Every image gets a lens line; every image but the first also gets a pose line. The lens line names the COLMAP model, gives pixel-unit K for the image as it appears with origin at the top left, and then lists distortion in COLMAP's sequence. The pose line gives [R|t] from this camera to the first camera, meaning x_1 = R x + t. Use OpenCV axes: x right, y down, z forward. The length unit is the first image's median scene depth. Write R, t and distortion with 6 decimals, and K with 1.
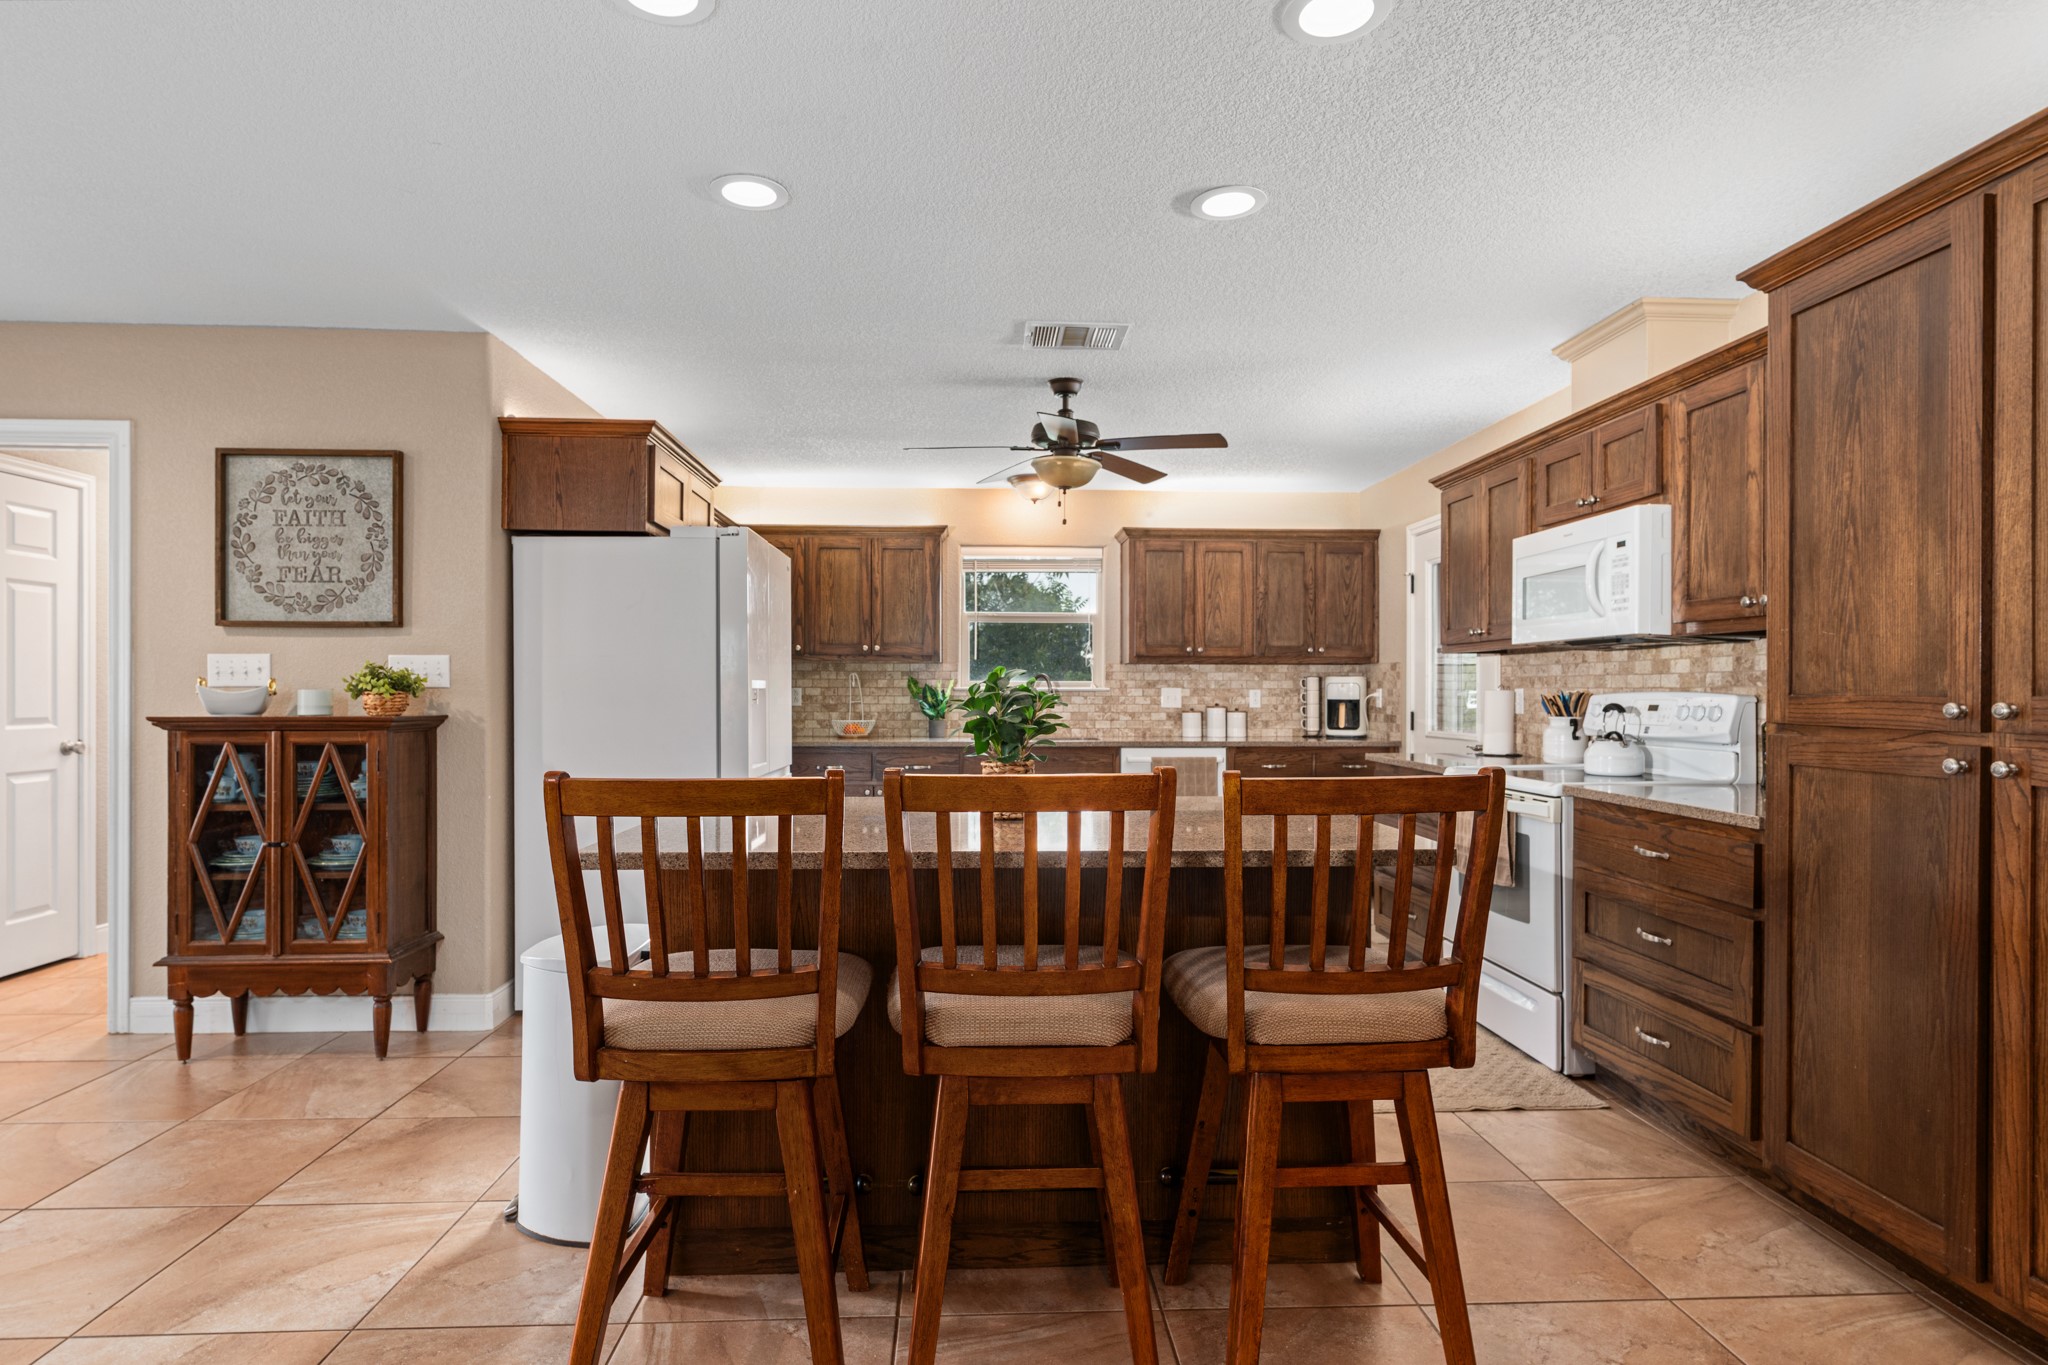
lens RADIAL K [[1068.6, 0, 1014.5], [0, 1068.6, 698.6], [0, 0, 1]] dist [-0.000704, -0.000186]
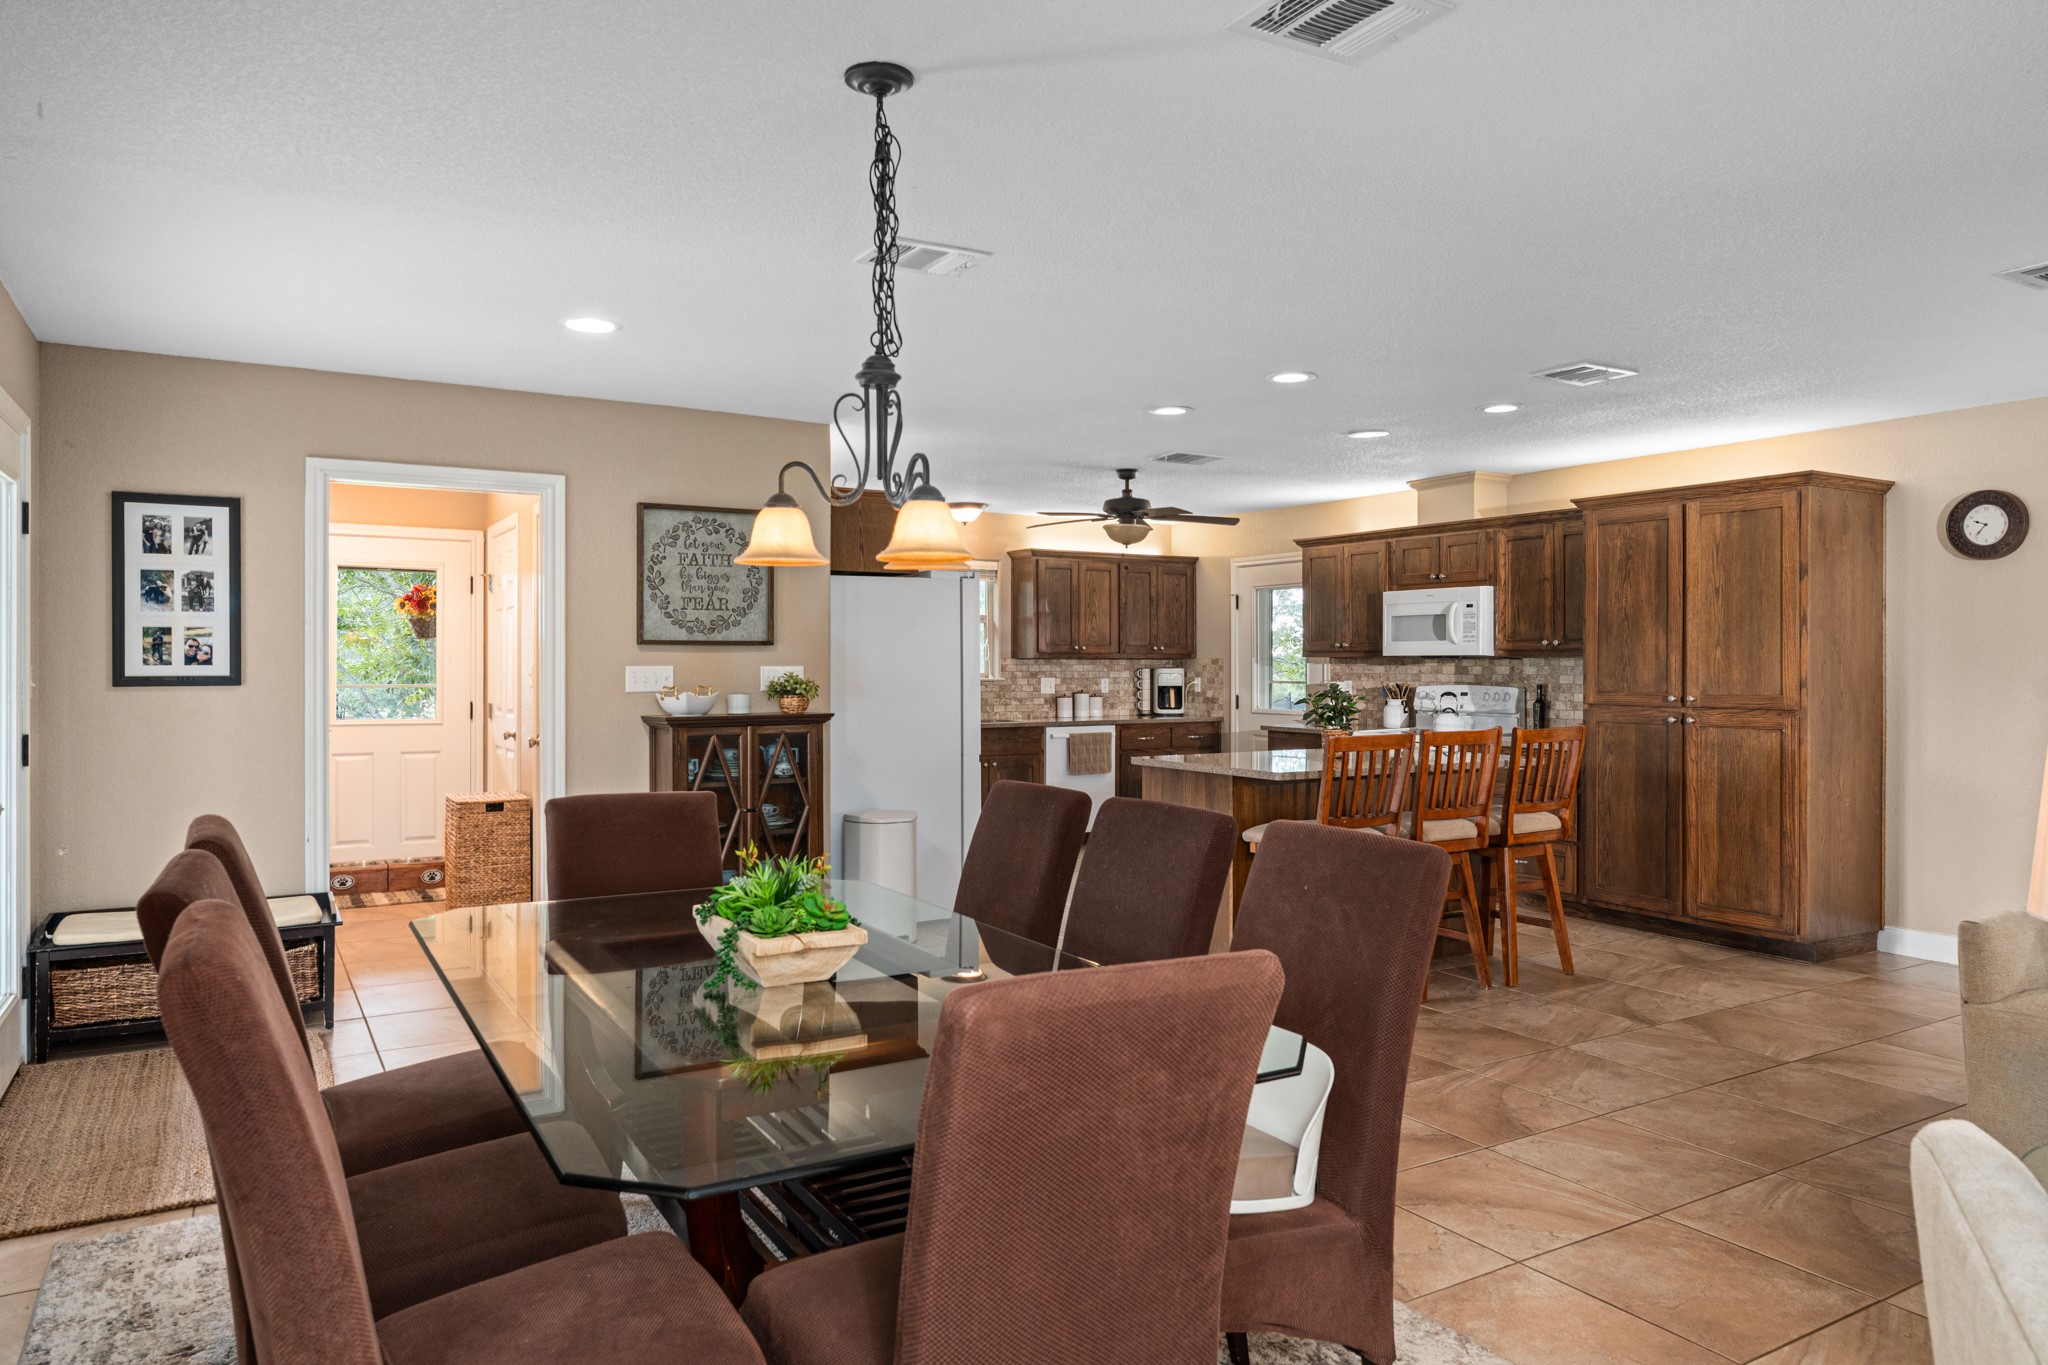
lens RADIAL K [[1314.9, 0, 1018.7], [0, 1314.9, 669.0], [0, 0, 1]] dist [0.000663, -0.000739]
pose [[0.880972, -0.004271, 0.473150, -1.046593], [0.004956, 0.999988, -0.000201, -0.035085], [-0.473143, 0.002522, 0.880982, -0.550458]]
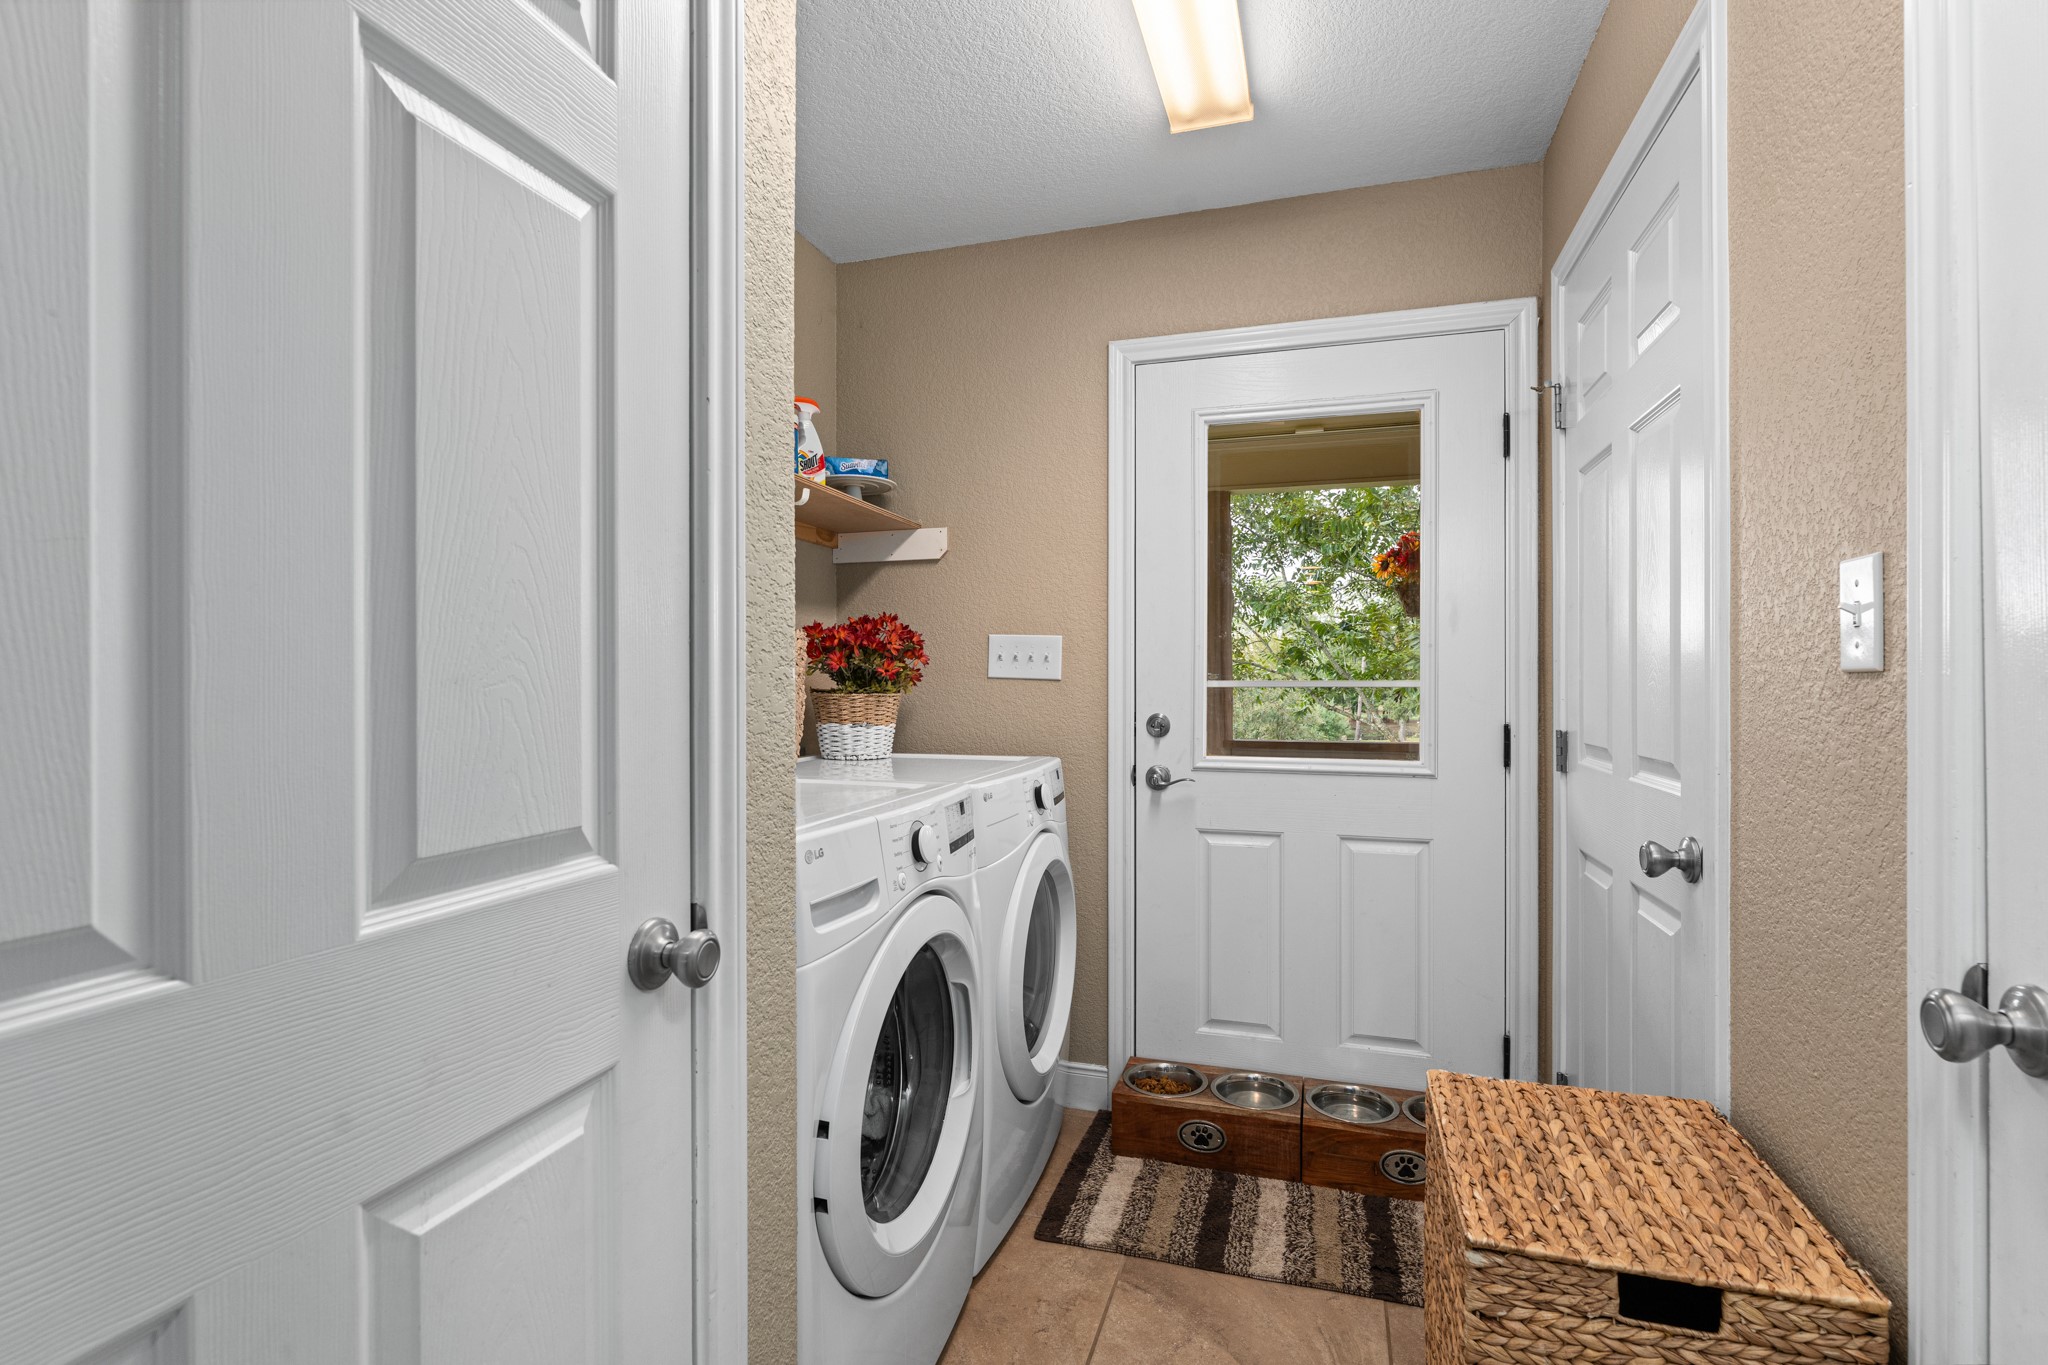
lens RADIAL K [[957.4, 0, 1024.0], [0, 957.4, 682.5], [0, 0, 1]] dist [-0.000724, -0.000113]
pose [[0.940594, -0.002776, -0.339522, -0.907091], [0.000928, 0.999984, -0.005604, -0.011757], [0.339532, 0.004956, 0.940581, 1.018447]]
